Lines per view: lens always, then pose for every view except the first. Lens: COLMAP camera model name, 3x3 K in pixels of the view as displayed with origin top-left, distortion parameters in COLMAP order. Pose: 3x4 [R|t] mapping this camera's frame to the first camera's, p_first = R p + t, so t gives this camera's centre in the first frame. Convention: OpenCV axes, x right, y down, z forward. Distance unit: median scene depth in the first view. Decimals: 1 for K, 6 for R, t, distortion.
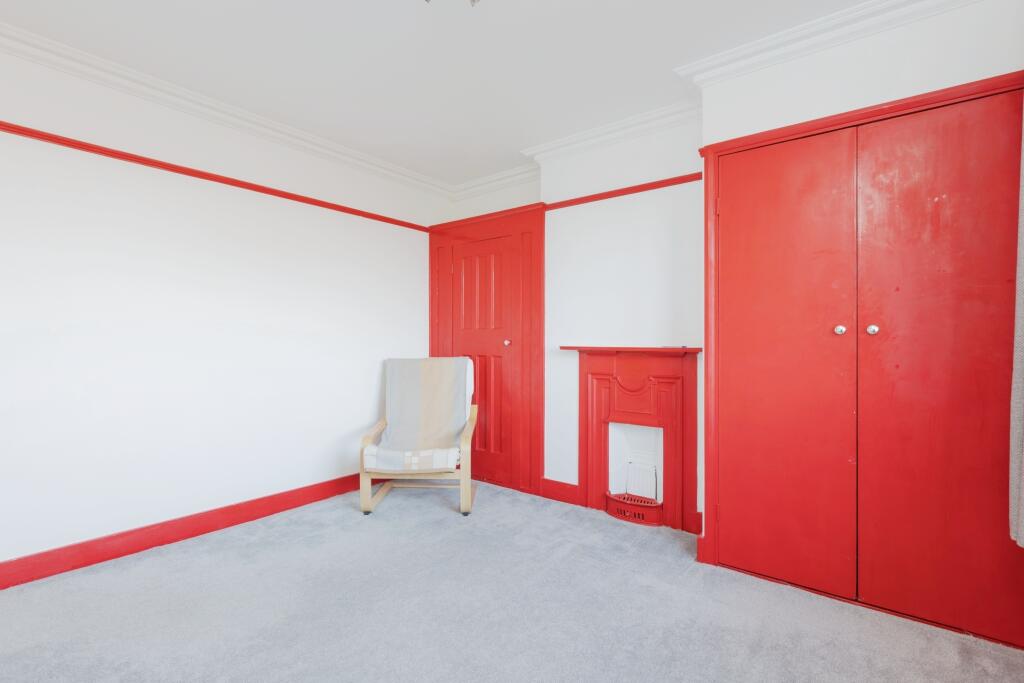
lens RADIAL K [[467.1, 0, 510.5], [0, 467.1, 333.1], [0, 0, 1]] dist [0.000856, -0.000048]
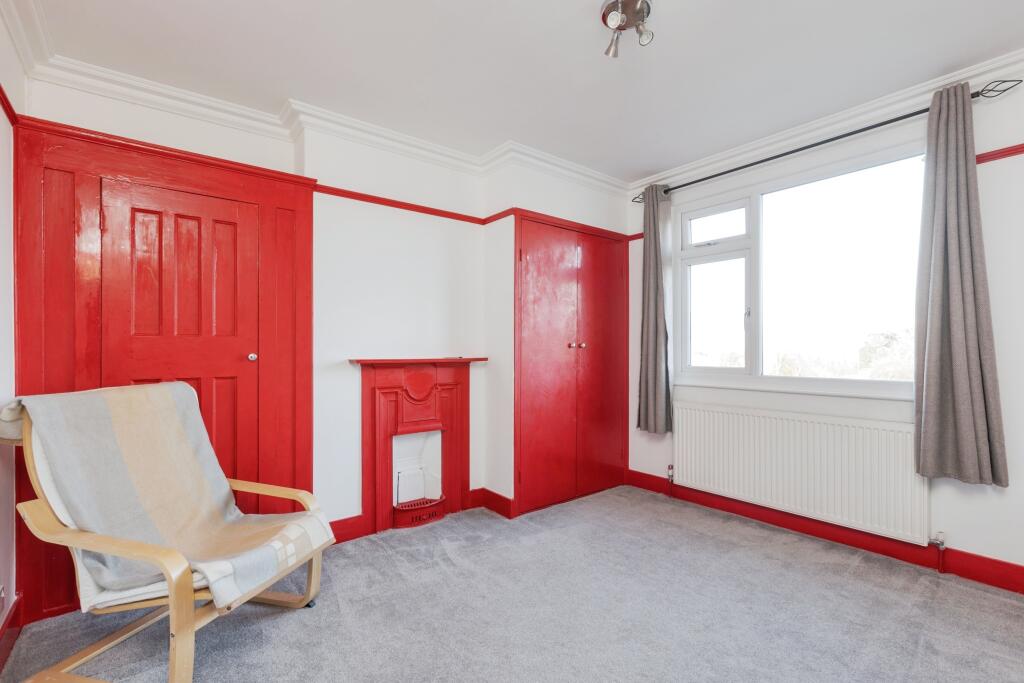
lens RADIAL K [[462.7, 0, 512.0], [0, 462.7, 341.5], [0, 0, 1]] dist [-0.000466, -0.000025]
pose [[0.228151, 0.019061, 0.973439, -0.701205], [-0.014524, 0.999764, -0.016173, 0.004698], [-0.973517, -0.010449, 0.228374, 0.554607]]
